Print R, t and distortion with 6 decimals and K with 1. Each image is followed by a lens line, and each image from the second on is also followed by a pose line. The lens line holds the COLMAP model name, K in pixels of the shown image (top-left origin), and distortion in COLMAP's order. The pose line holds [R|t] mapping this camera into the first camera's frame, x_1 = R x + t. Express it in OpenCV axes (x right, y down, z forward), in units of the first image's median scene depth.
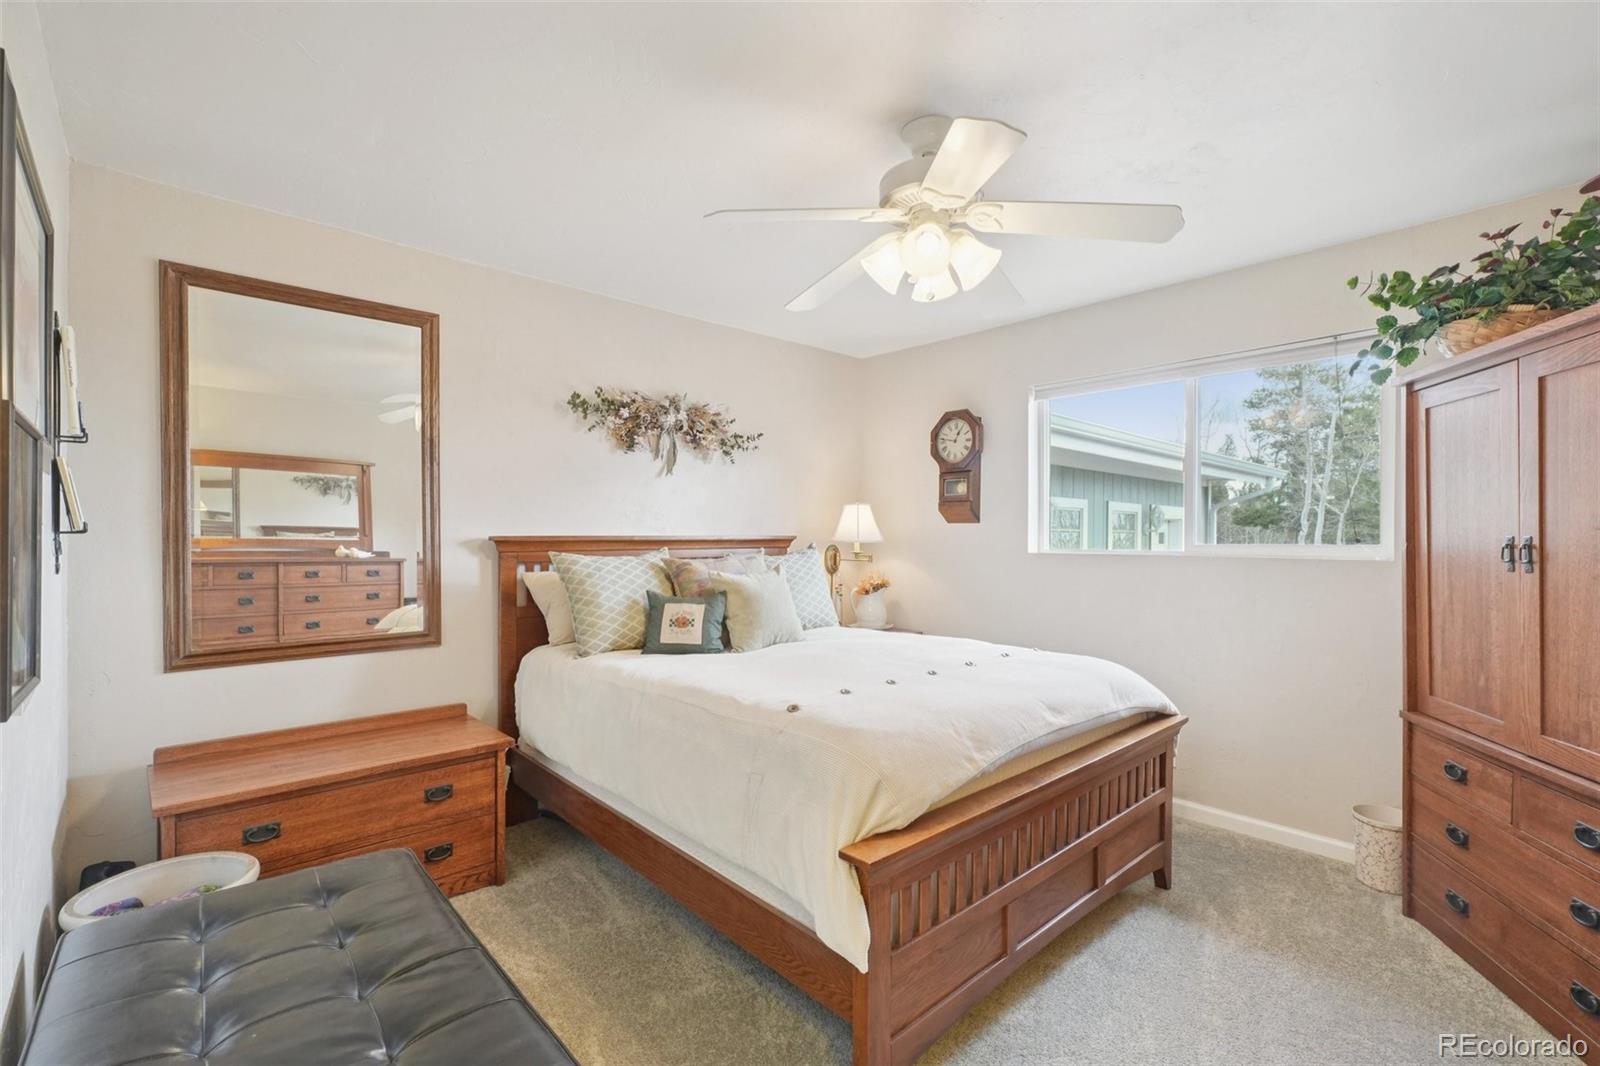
lens RADIAL K [[699.0, 0, 805.4], [0, 699.0, 538.4], [0, 0, 1]] dist [-0.004160, 0.001937]
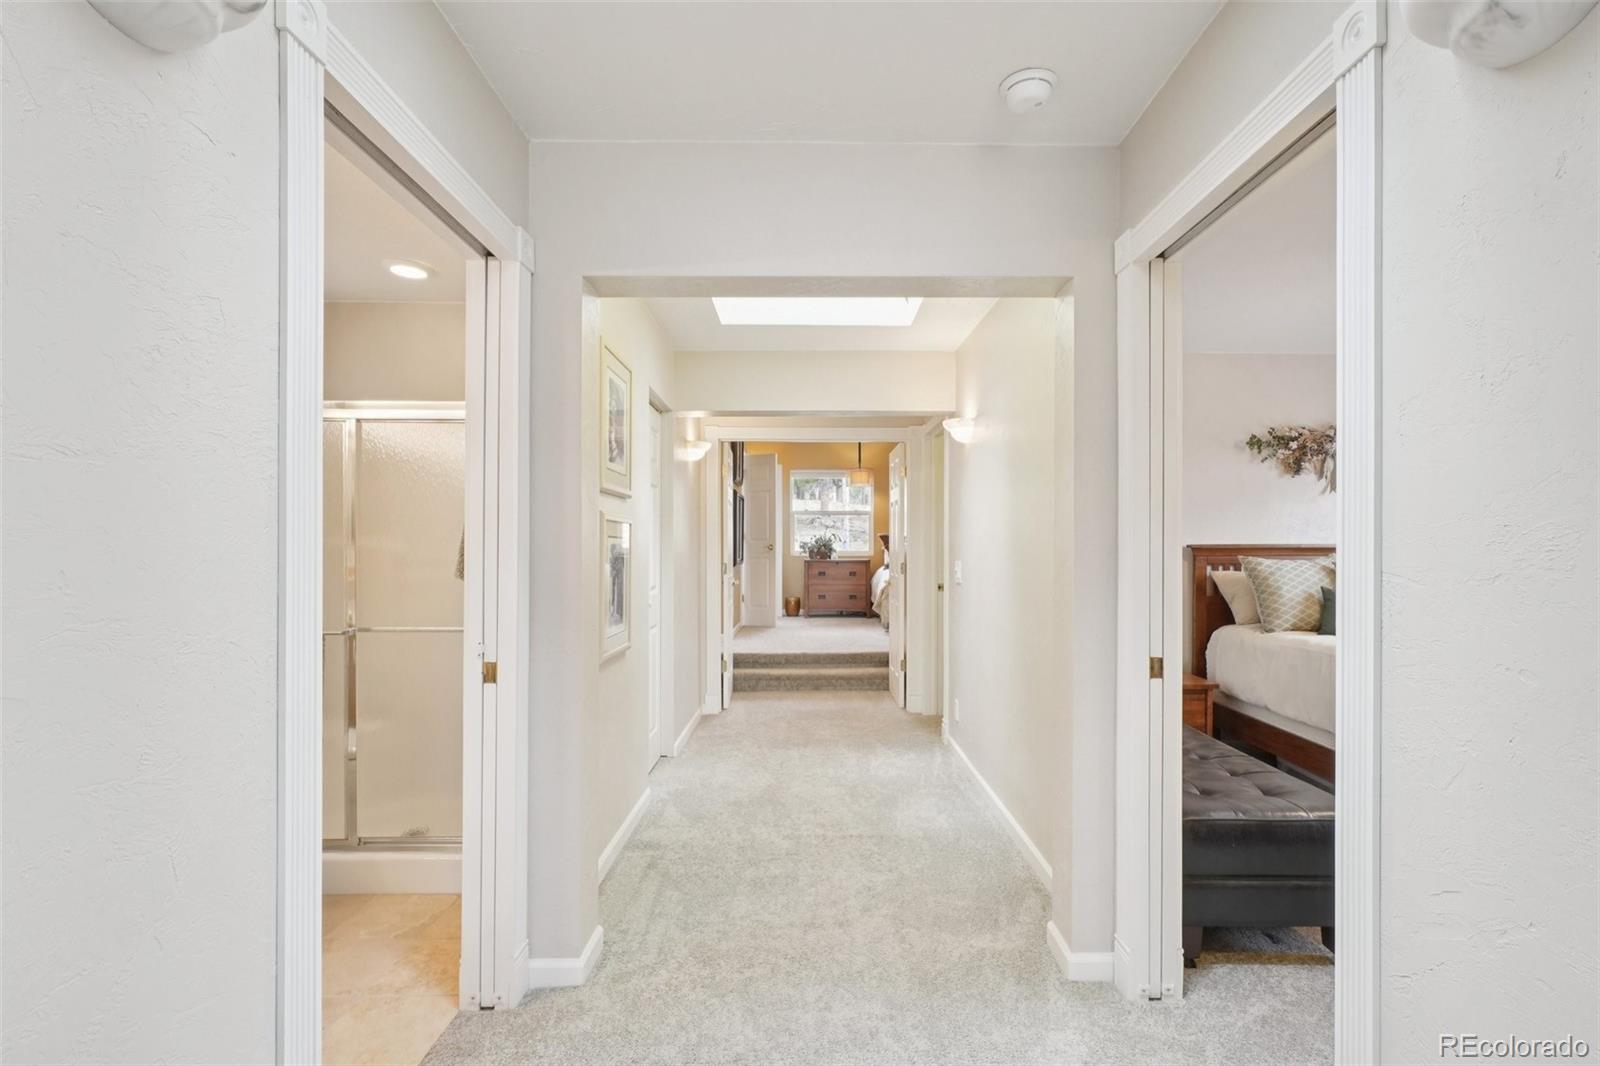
lens RADIAL K [[777.6, 0, 809.3], [0, 777.6, 547.2], [0, 0, 1]] dist [-0.002079, -0.000144]
pose [[0.747076, 0.001966, -0.664736, 0.019023], [0.000750, 0.999992, 0.003800, -0.004362], [0.664738, -0.003338, 0.747069, -0.660398]]
